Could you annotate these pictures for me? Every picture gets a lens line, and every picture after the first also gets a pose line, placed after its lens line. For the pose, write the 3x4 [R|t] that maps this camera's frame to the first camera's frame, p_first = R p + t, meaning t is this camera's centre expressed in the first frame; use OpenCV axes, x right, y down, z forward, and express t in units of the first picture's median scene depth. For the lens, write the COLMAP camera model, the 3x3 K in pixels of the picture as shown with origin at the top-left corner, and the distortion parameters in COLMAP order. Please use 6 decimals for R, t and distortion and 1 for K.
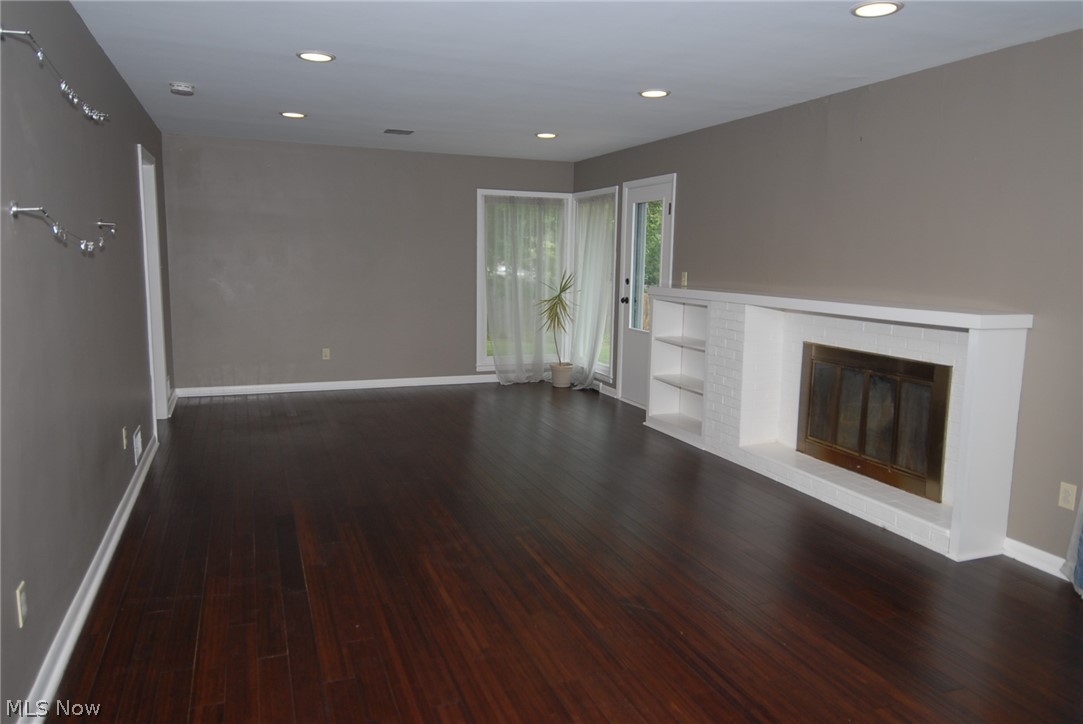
lens RADIAL K [[751.2, 0, 541.5], [0, 751.2, 362.0], [0, 0, 1]] dist [0.000015, 0.000105]
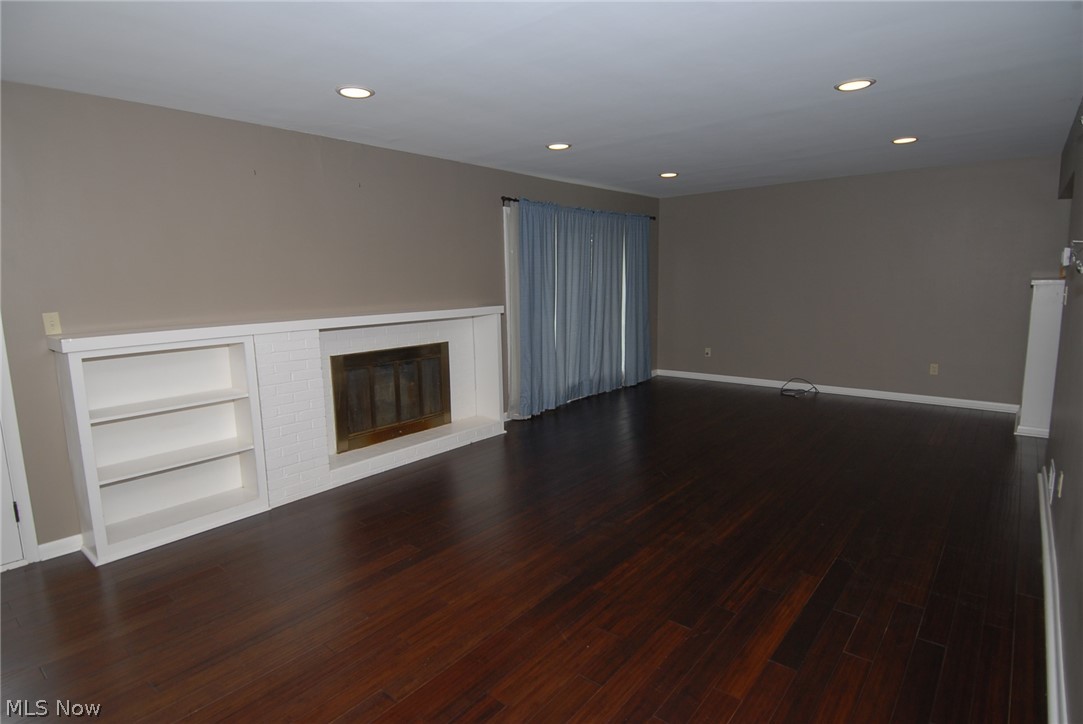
lens RADIAL K [[569.1, 0, 542.6], [0, 569.1, 359.6], [0, 0, 1]] dist [0.042860, -0.044822]
pose [[-0.483360, -0.135945, 0.864802, -0.615826], [0.135842, 0.964255, 0.227504, -0.198415], [-0.864818, 0.227443, -0.447616, 1.287881]]
